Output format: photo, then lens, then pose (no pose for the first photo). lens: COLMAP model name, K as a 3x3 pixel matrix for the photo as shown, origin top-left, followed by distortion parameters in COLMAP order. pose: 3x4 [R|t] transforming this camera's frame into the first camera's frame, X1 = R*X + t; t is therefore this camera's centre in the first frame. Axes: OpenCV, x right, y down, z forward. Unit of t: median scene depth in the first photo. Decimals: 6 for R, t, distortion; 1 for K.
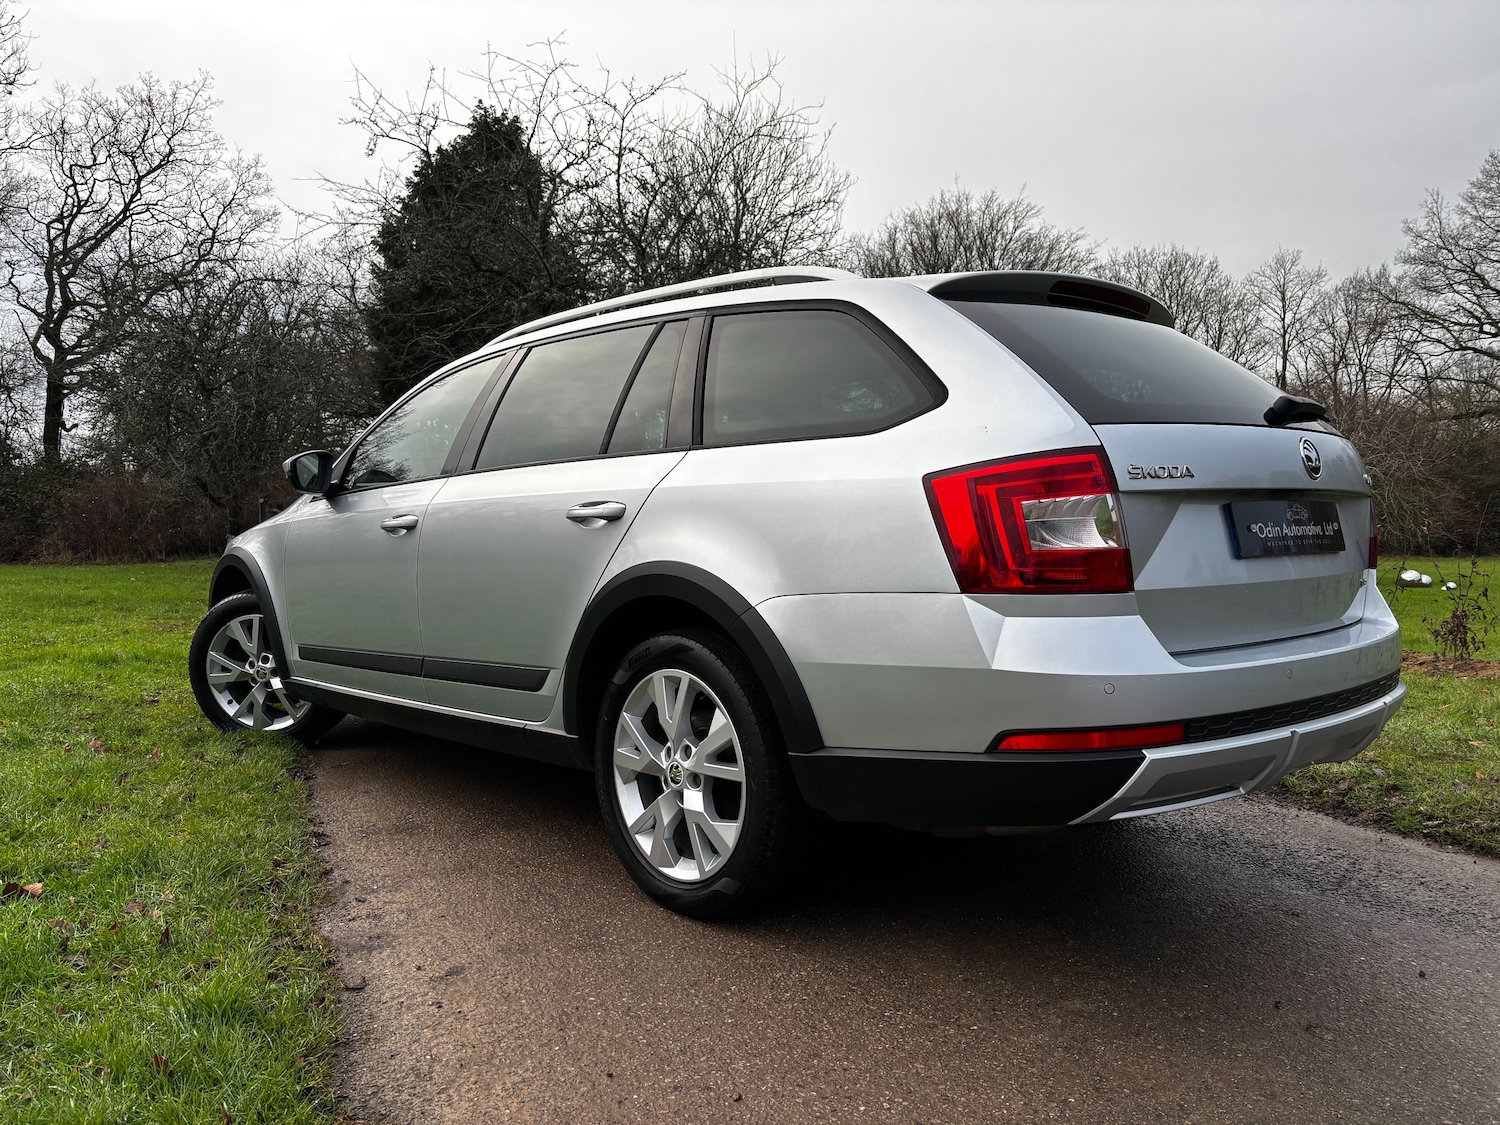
lens RADIAL K [[1125.9, 0, 739.7], [0, 1125.9, 568.0], [0, 0, 1]] dist [0.048247, -0.045264]
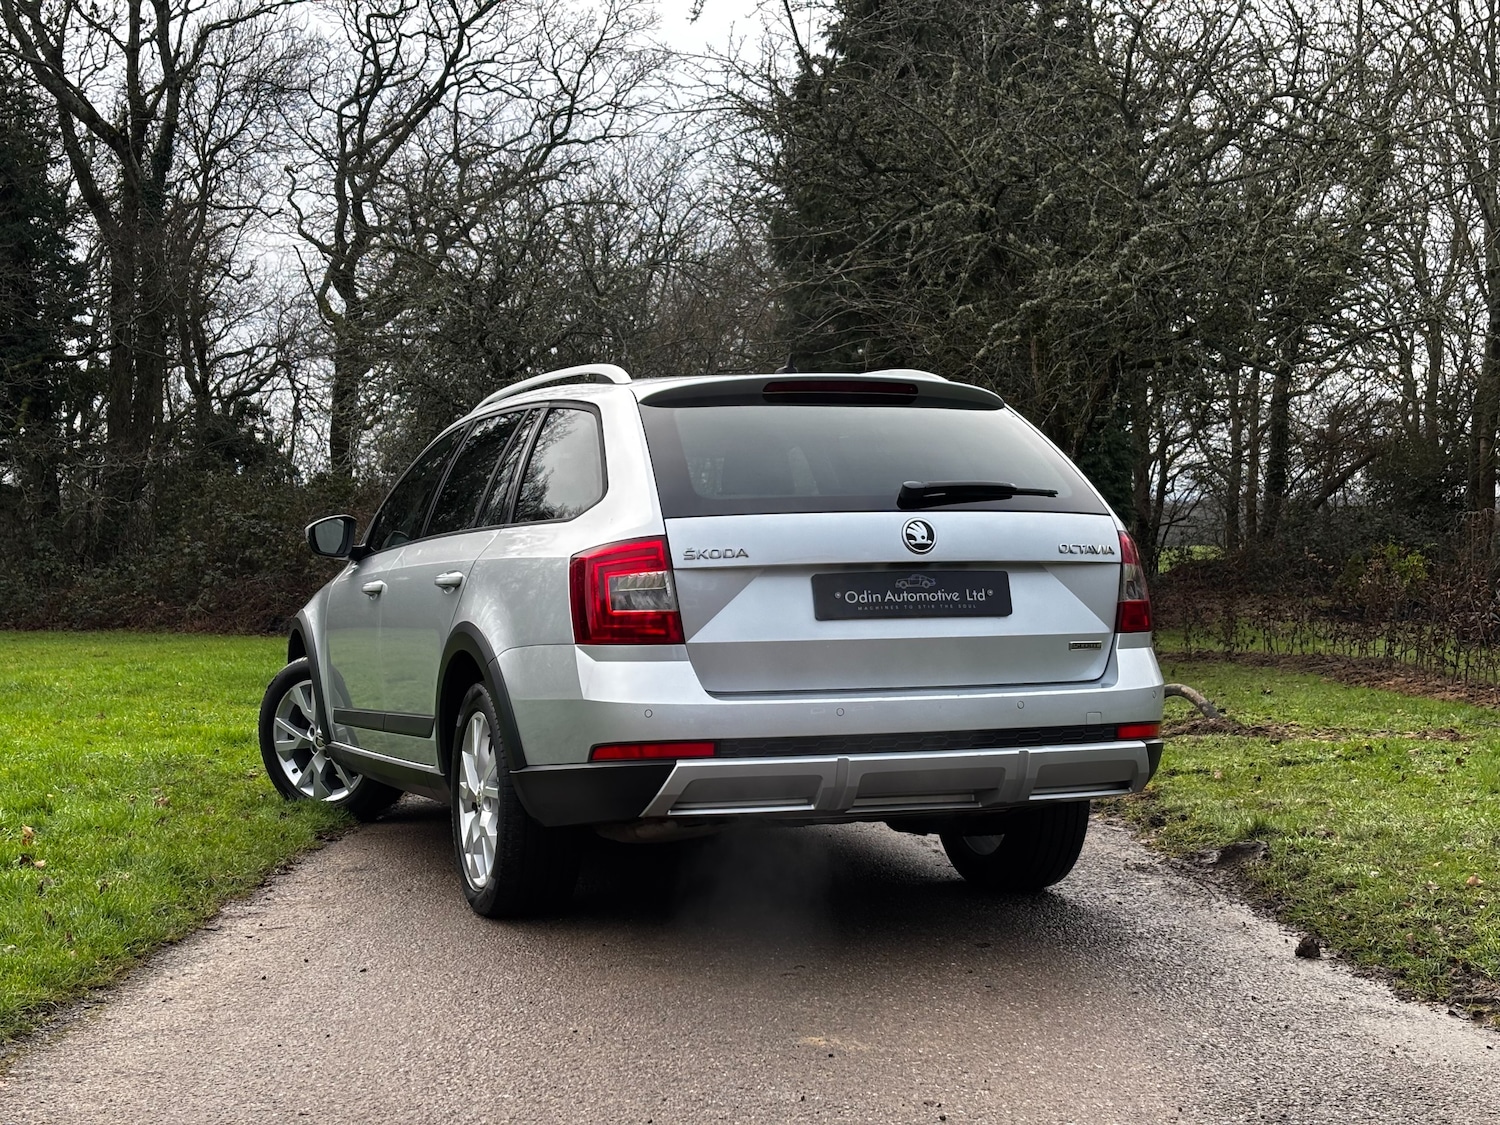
lens RADIAL K [[2235.6, 0, 738.7], [0, 2235.6, 591.1], [0, 0, 1]] dist [0.086763, 0.000000]
pose [[0.925942, -0.000795, -0.377664, 0.113906], [-0.009938, 0.999600, -0.026471, 0.002279], [0.377534, 0.028264, 0.925564, -0.114947]]
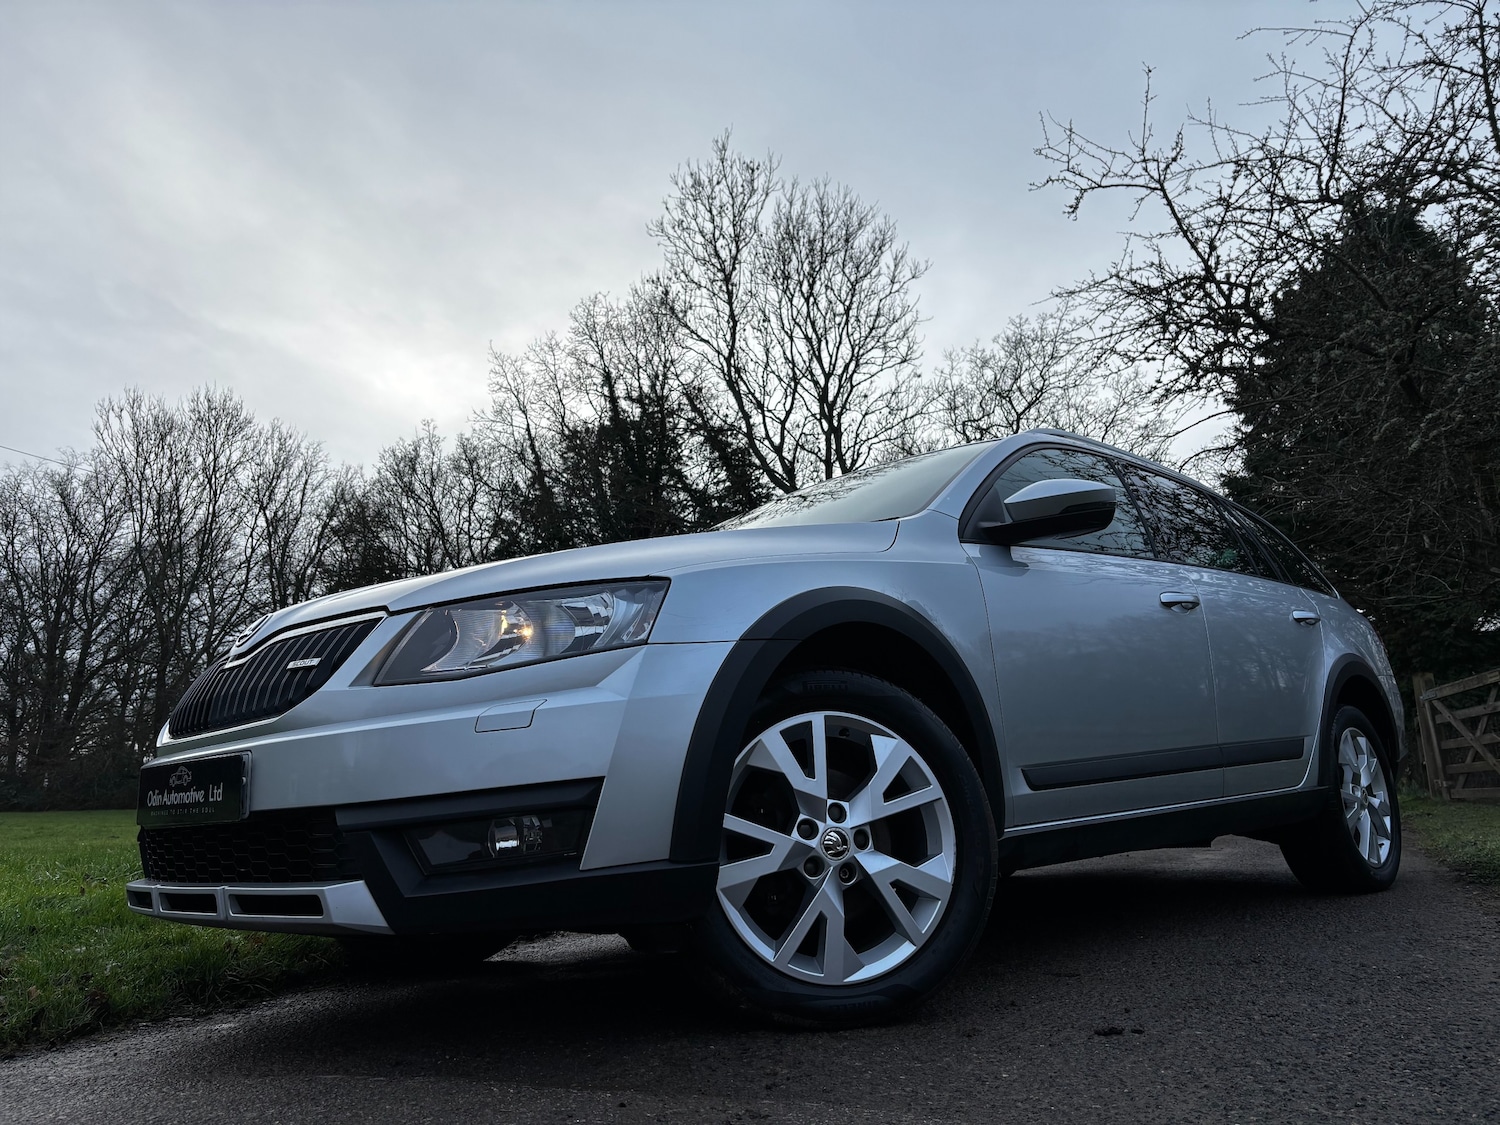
lens RADIAL K [[1125.9, 0, 740.0], [0, 1125.9, 570.0], [0, 0, 1]] dist [0.048247, -0.045264]
pose [[0.675017, -0.159539, -0.720347, 0.011665], [0.001044, 0.976547, -0.215303, 0.010319], [0.737801, 0.144581, 0.659352, 0.231570]]
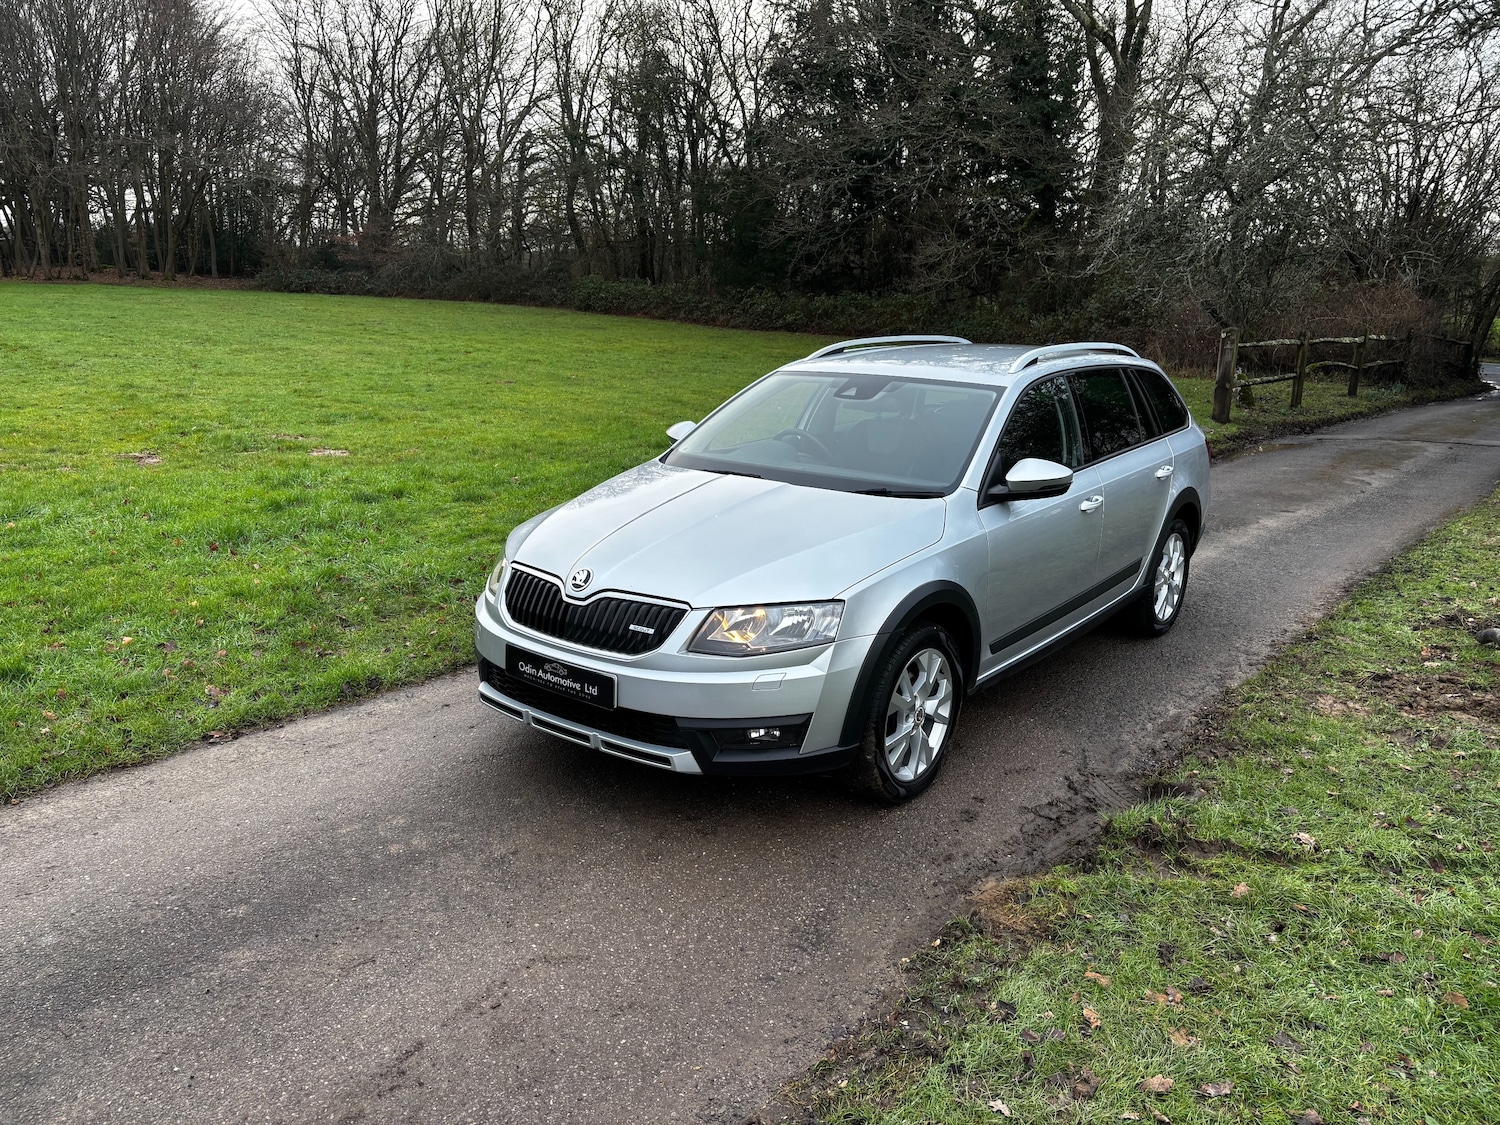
lens RADIAL K [[1125.9, 0, 737.8], [0, 1125.9, 568.3], [0, 0, 1]] dist [0.048247, -0.045264]
pose [[0.493478, 0.231005, -0.838520, 0.121304], [-0.063452, 0.971077, 0.230181, -0.042484], [0.867441, -0.060383, 0.493863, 0.146246]]
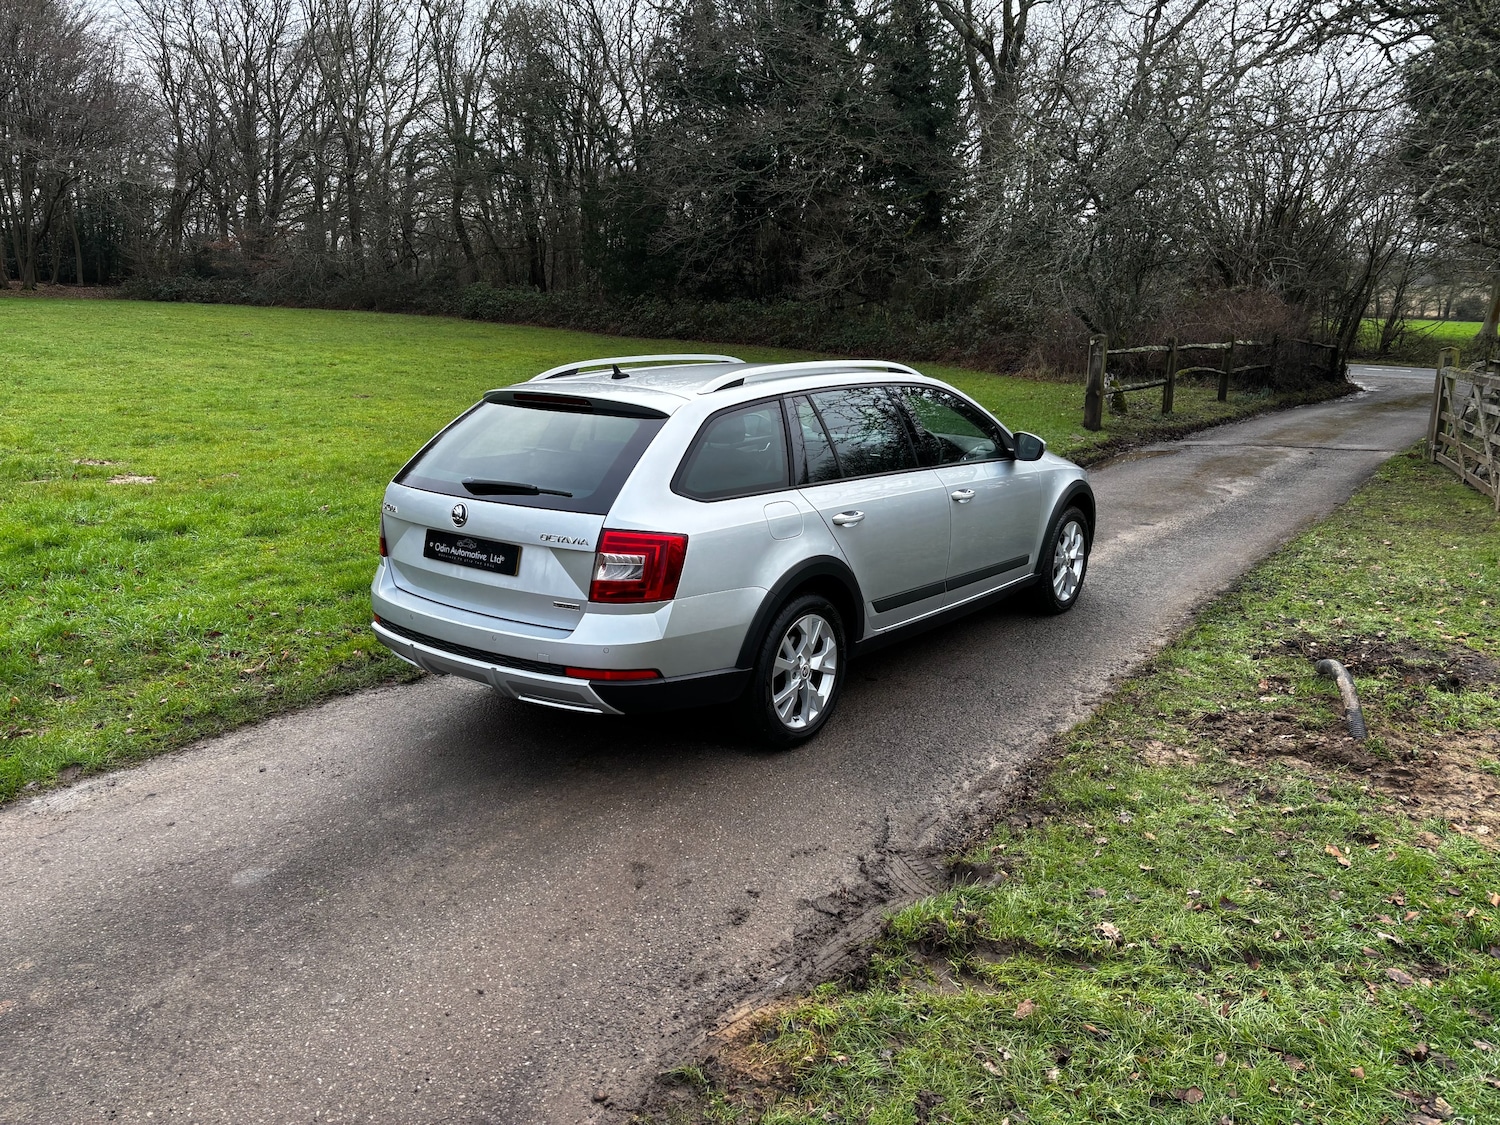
lens RADIAL K [[1125.9, 0, 740.8], [0, 1125.9, 568.3], [0, 0, 1]] dist [0.048247, -0.045264]
pose [[0.563988, 0.213905, -0.797598, 0.112337], [-0.057827, 0.973728, 0.220250, -0.045227], [0.823756, -0.078096, 0.561540, 0.177607]]
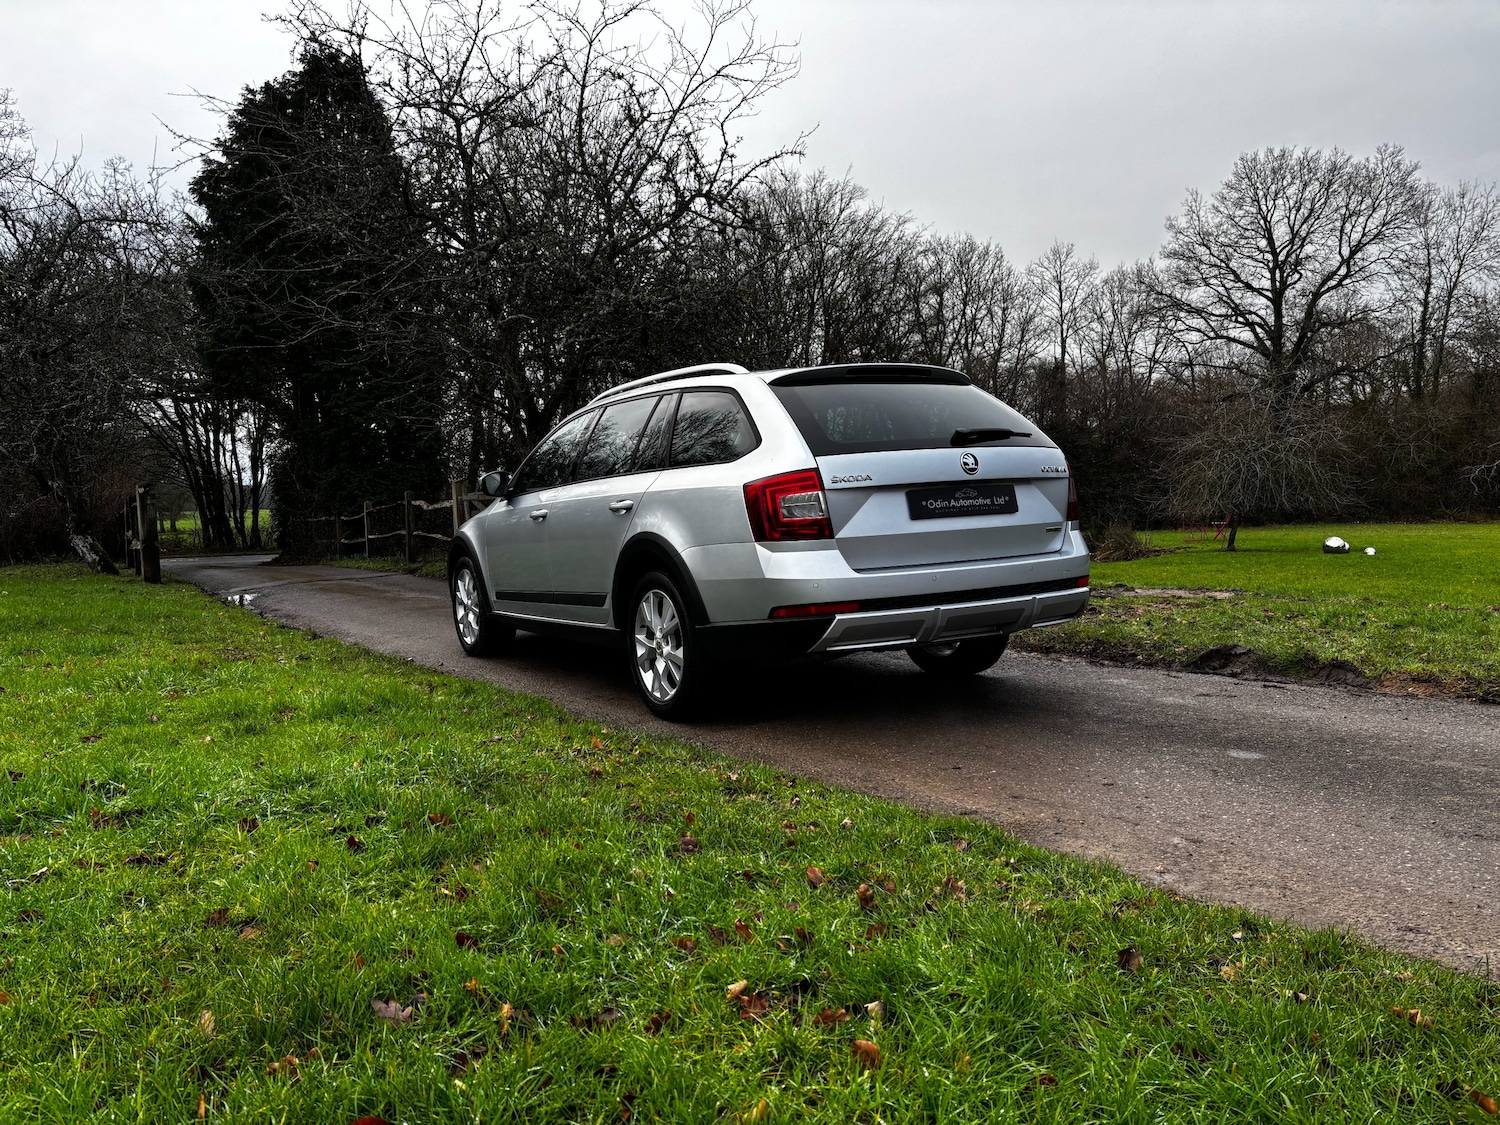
lens RADIAL K [[1125.9, 0, 744.8], [0, 1125.9, 570.5], [0, 0, 1]] dist [0.048247, -0.045264]
pose [[0.976409, -0.035047, 0.213065, -0.118593], [0.032519, 0.999353, 0.015357, -0.000669], [-0.213465, -0.008066, 0.976917, 0.077364]]
